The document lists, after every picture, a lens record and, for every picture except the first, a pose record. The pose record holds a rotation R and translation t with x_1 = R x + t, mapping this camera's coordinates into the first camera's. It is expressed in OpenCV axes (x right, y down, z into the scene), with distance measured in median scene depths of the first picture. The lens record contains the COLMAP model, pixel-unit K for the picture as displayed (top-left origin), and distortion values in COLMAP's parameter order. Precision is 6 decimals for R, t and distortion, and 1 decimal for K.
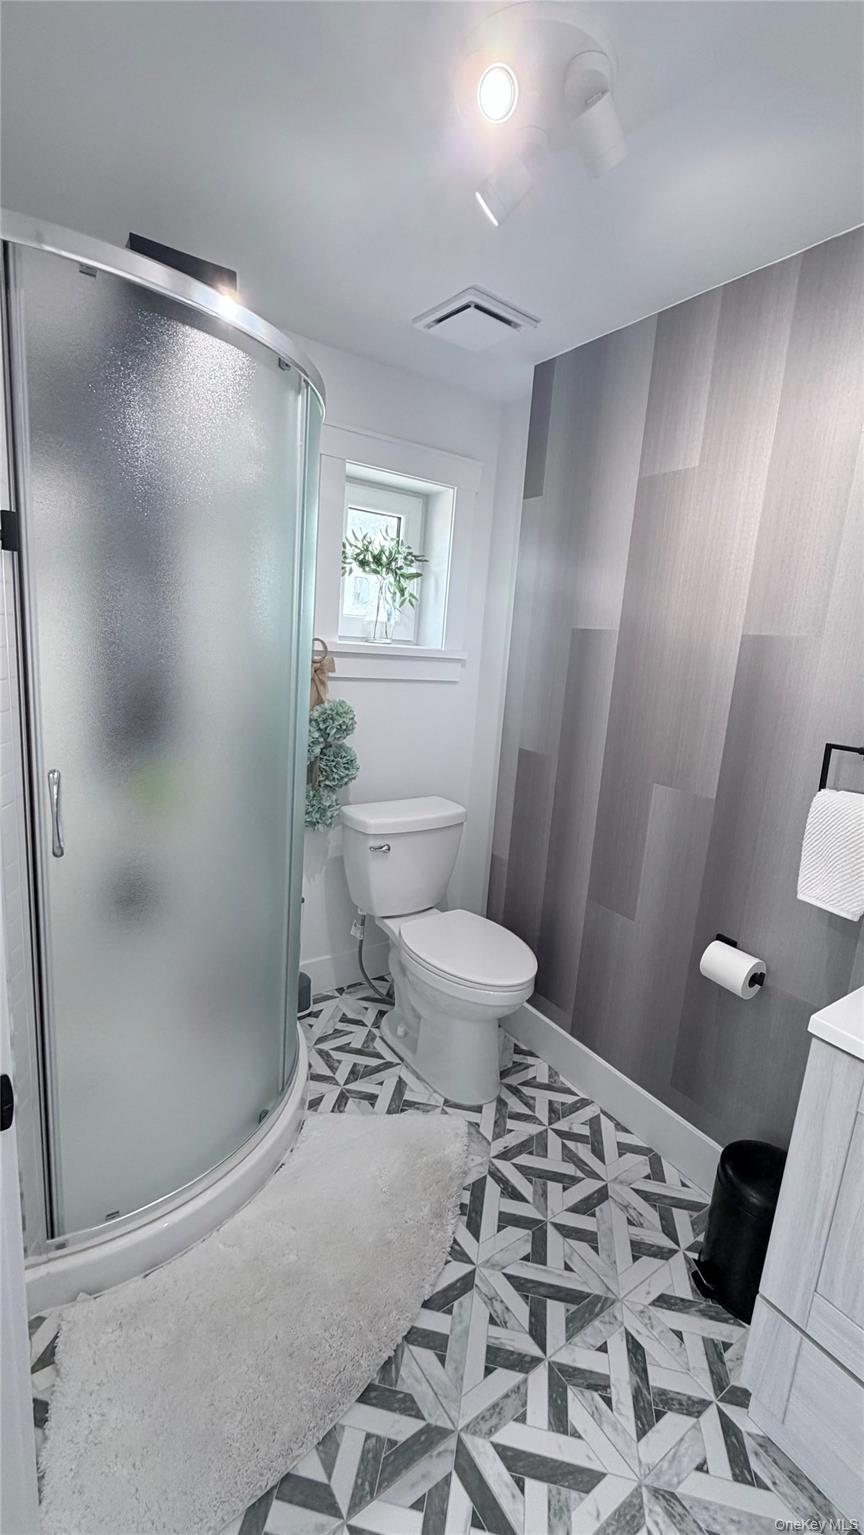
lens RADIAL K [[637.9, 0, 432.0], [0, 637.9, 767.5], [0, 0, 1]] dist [-0.001079, 0.000479]
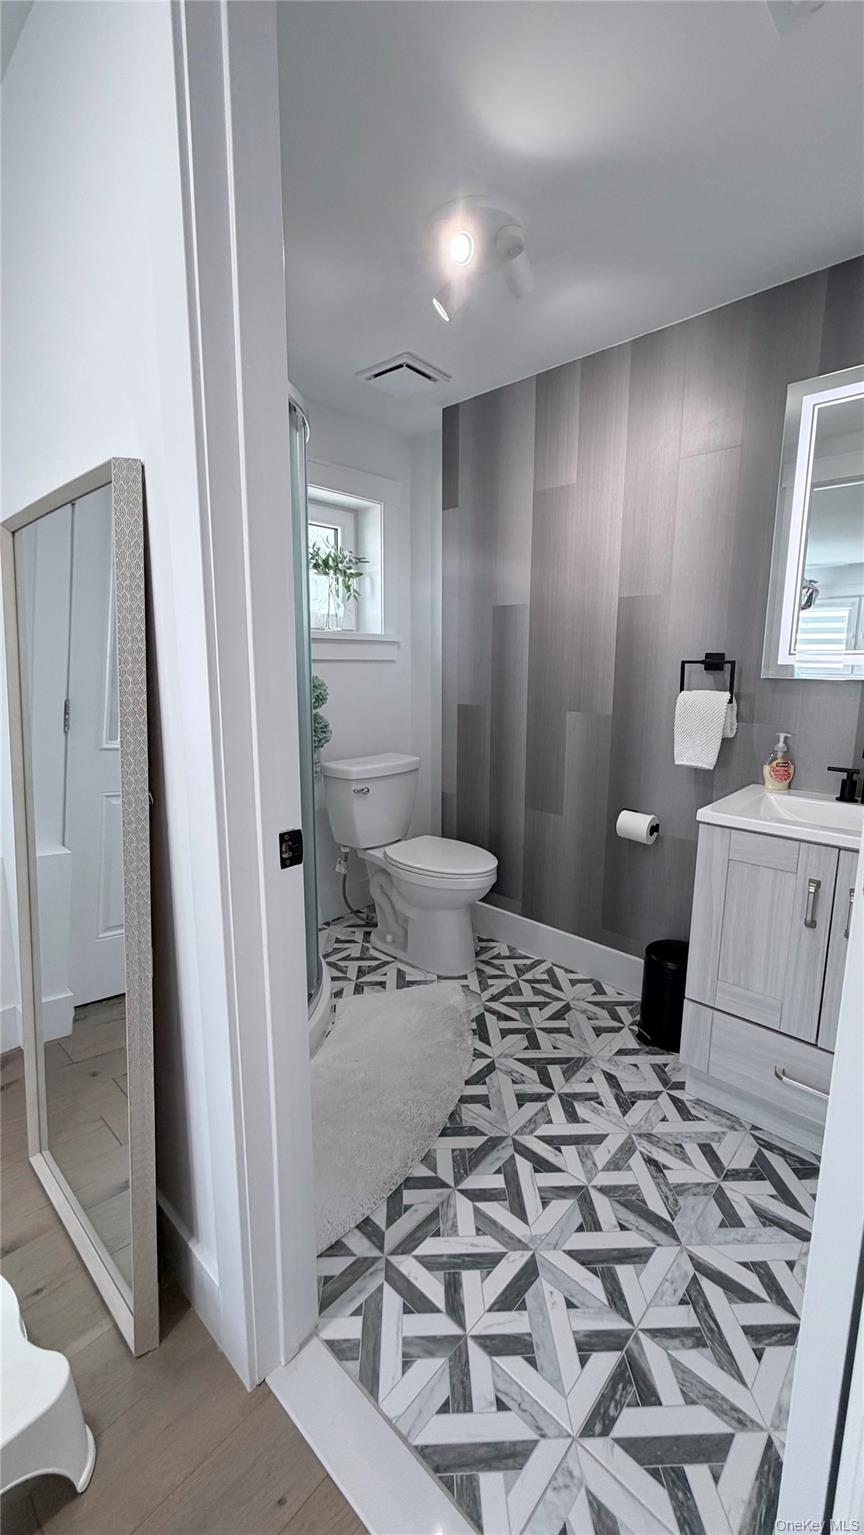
lens RADIAL K [[609.3, 0, 432.0], [0, 609.3, 767.5], [0, 0, 1]] dist [0.000117, 0.000053]
pose [[0.974805, -0.103504, 0.197590, -0.220789], [0.106380, 0.994318, -0.003966, 0.125756], [-0.196057, 0.024886, 0.980277, -0.243684]]
